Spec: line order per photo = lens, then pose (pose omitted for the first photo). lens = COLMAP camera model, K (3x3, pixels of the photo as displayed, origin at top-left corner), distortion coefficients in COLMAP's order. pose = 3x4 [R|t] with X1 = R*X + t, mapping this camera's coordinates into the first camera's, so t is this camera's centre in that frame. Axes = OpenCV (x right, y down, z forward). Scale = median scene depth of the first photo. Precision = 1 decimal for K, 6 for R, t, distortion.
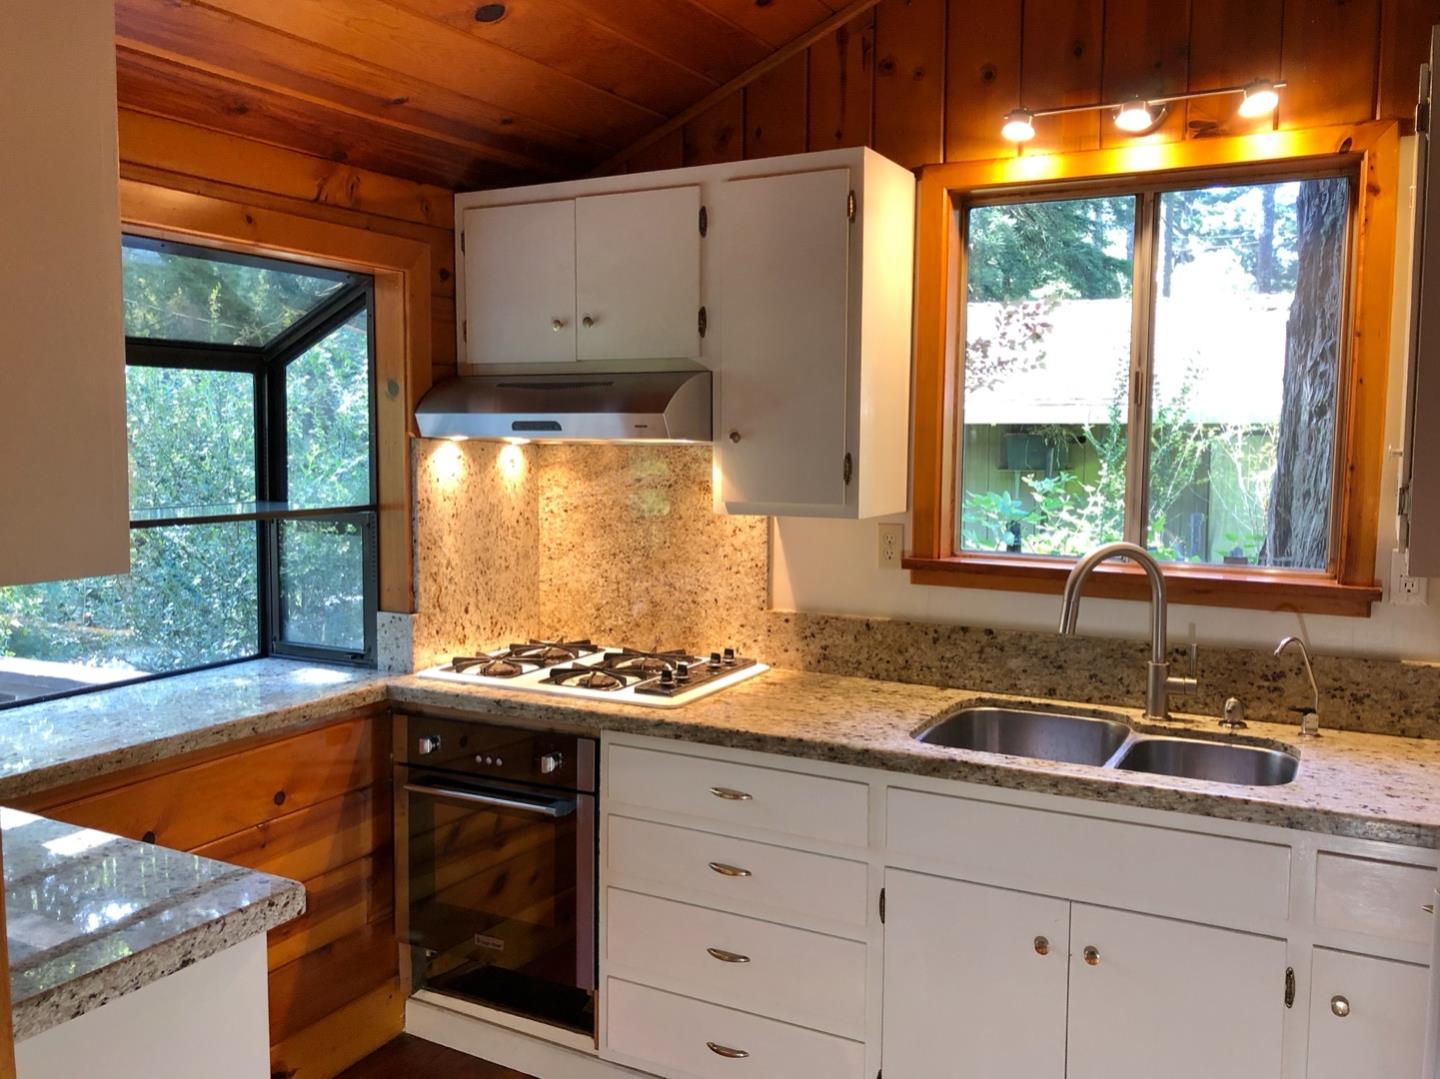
lens RADIAL K [[1216.1, 0, 729.2], [0, 1216.1, 540.9], [0, 0, 1]] dist [0.066822, -0.087904]
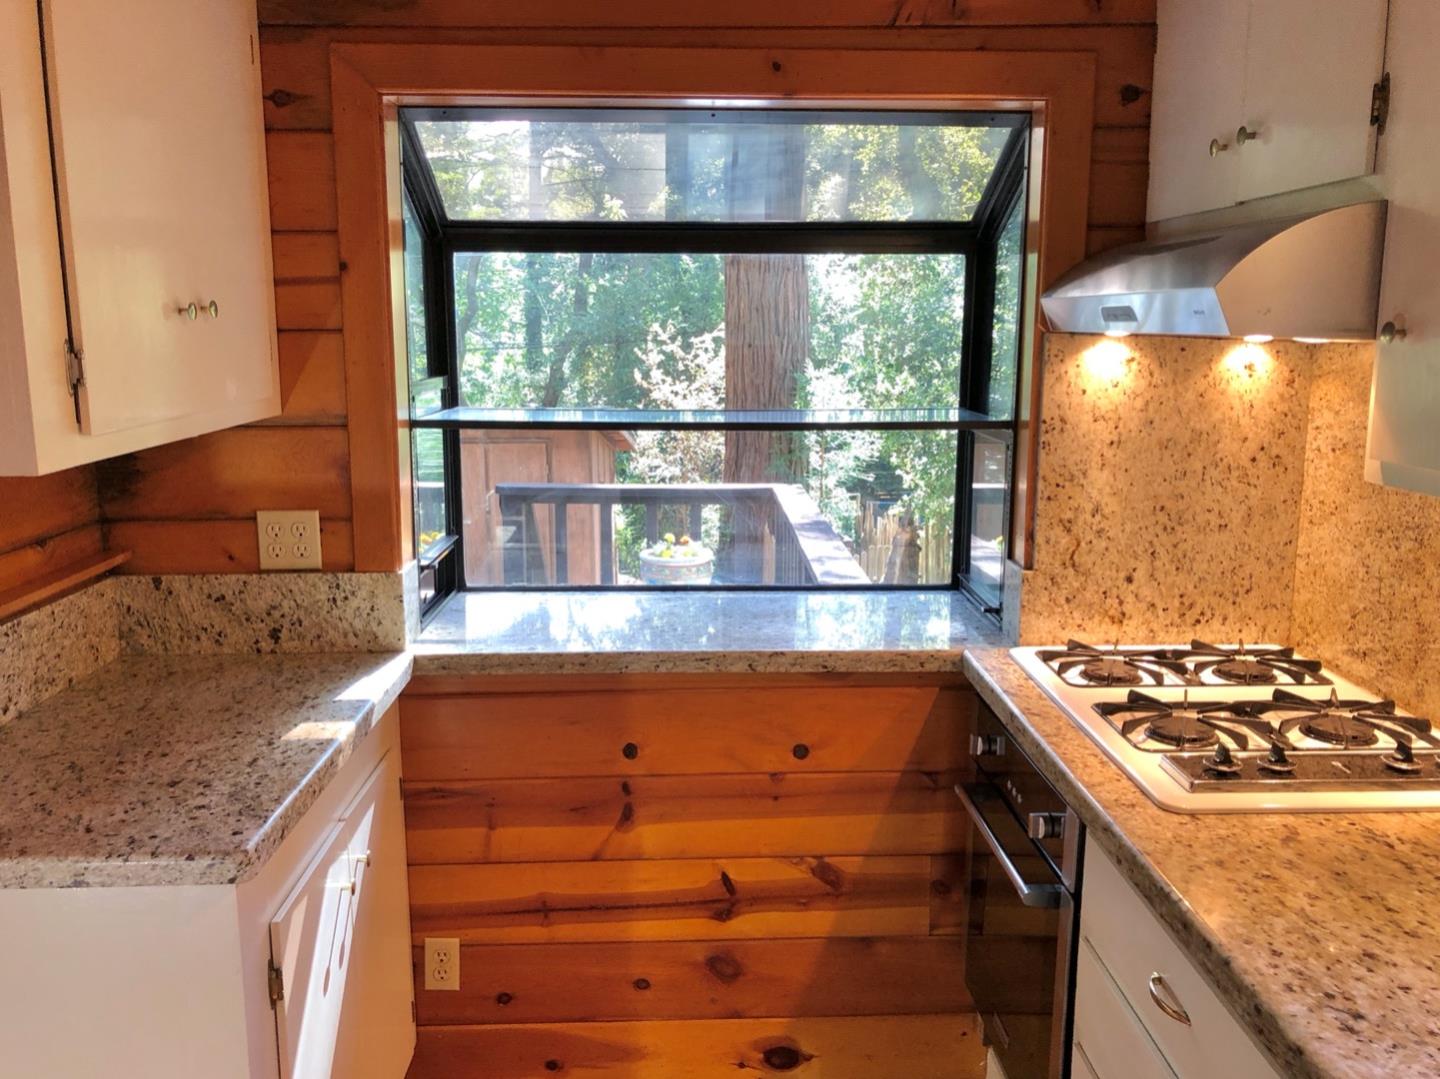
lens RADIAL K [[1216.1, 0, 718.4], [0, 1216.1, 526.0], [0, 0, 1]] dist [0.066822, -0.087904]
pose [[0.488573, 0.143779, -0.860595, 0.274794], [-0.075325, 0.989597, 0.122568, -0.042160], [0.869265, 0.004941, 0.494321, 0.440779]]
